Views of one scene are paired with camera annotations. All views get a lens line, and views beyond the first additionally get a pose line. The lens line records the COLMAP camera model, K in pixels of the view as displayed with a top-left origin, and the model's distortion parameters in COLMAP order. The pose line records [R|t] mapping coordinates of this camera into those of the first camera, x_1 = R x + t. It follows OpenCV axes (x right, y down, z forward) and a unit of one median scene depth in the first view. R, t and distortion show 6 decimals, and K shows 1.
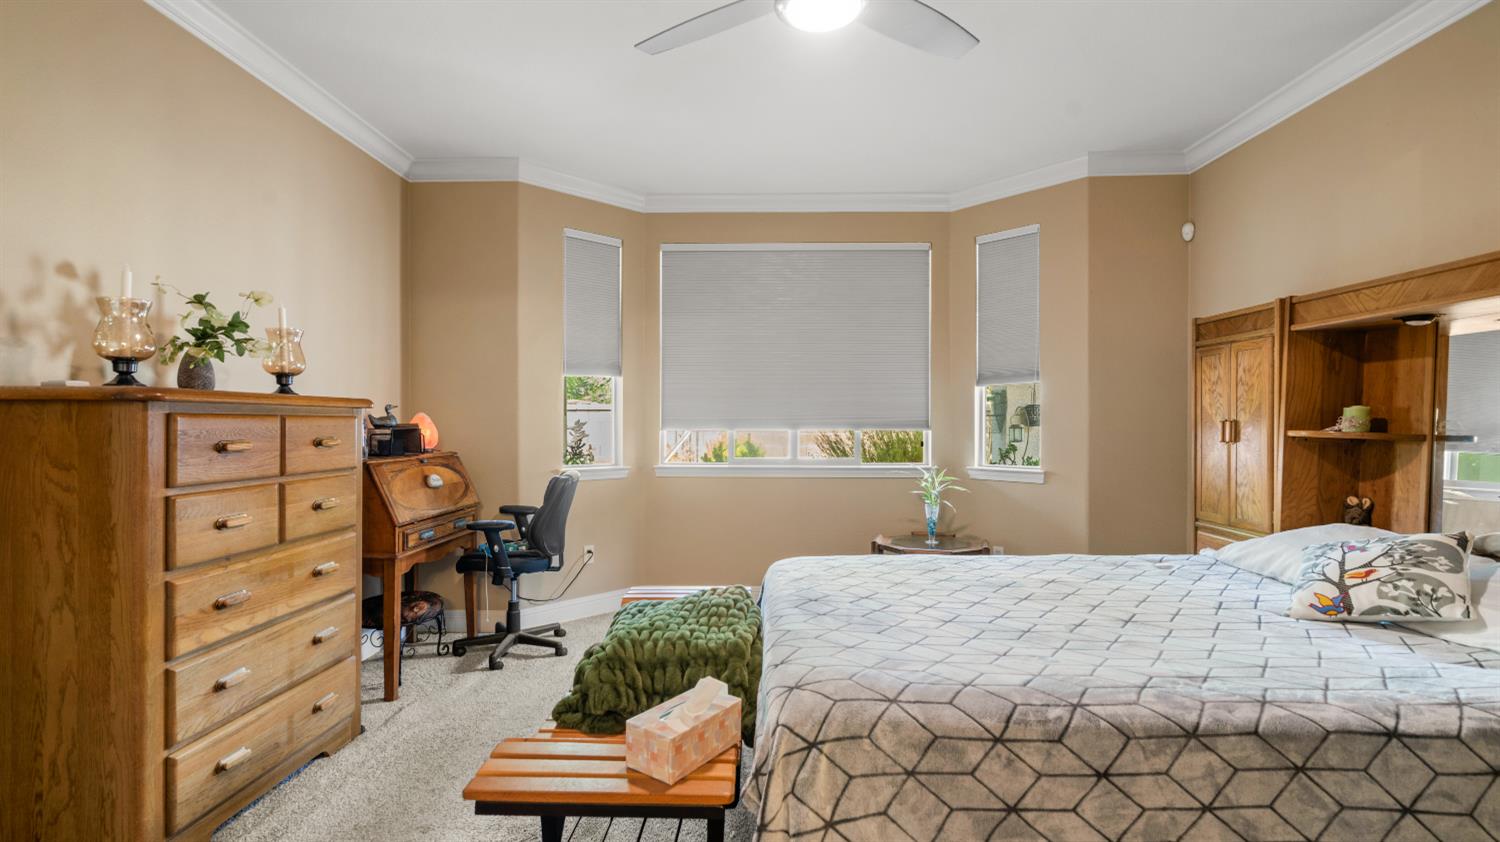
lens RADIAL K [[682.1, 0, 750.7], [0, 682.1, 428.5], [0, 0, 1]] dist [-0.003922, -0.000080]
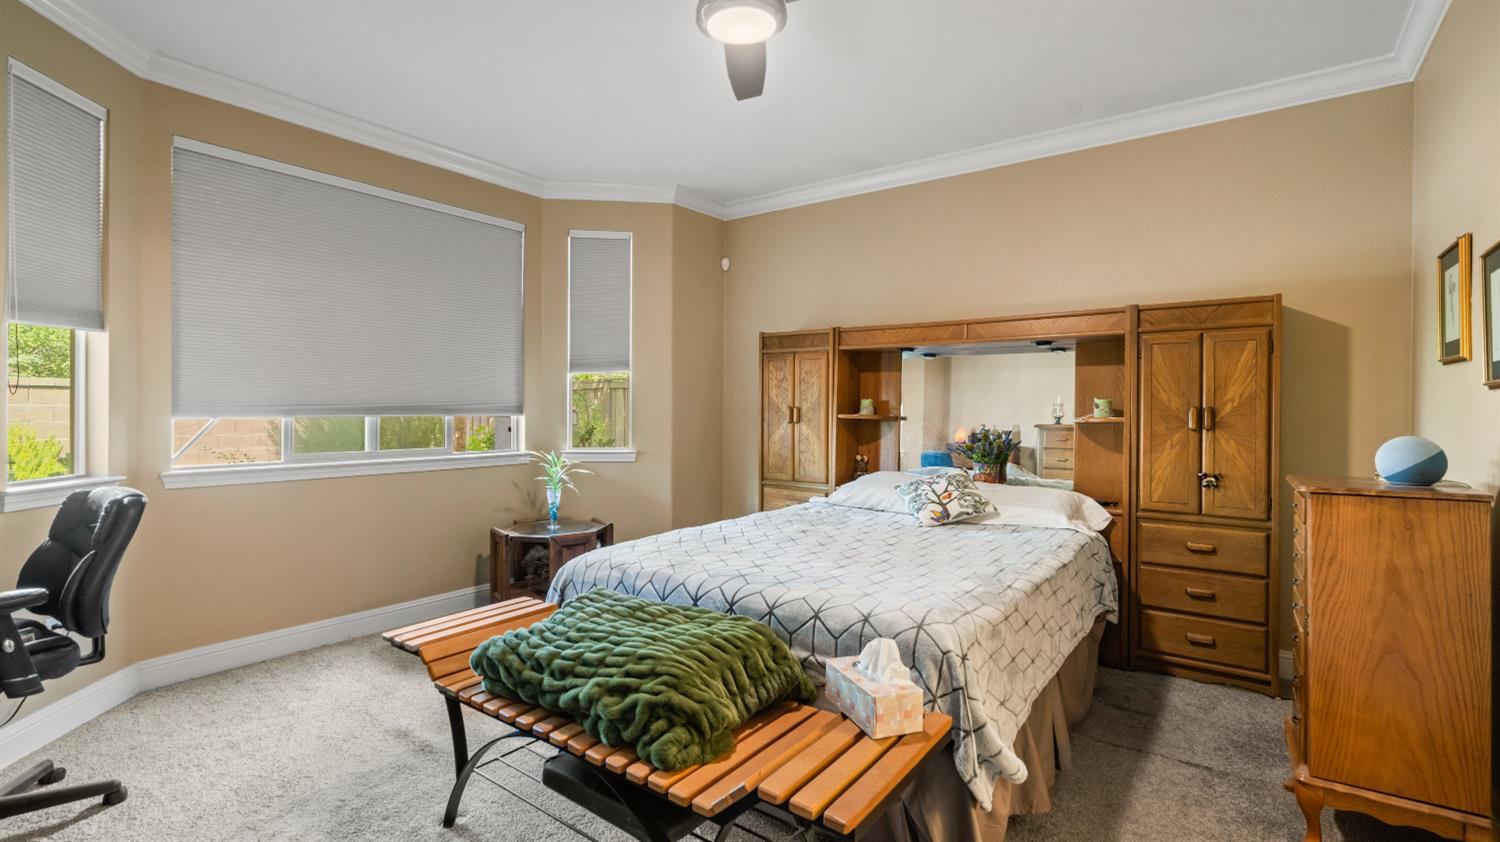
lens RADIAL K [[682.1, 0, 746.4], [0, 682.1, 410.3], [0, 0, 1]] dist [-0.003922, -0.000080]
pose [[0.574958, -0.000133, 0.818183, -0.519727], [0.002357, 0.999996, -0.001494, -0.003624], [-0.818180, 0.002787, 0.574956, 0.253824]]
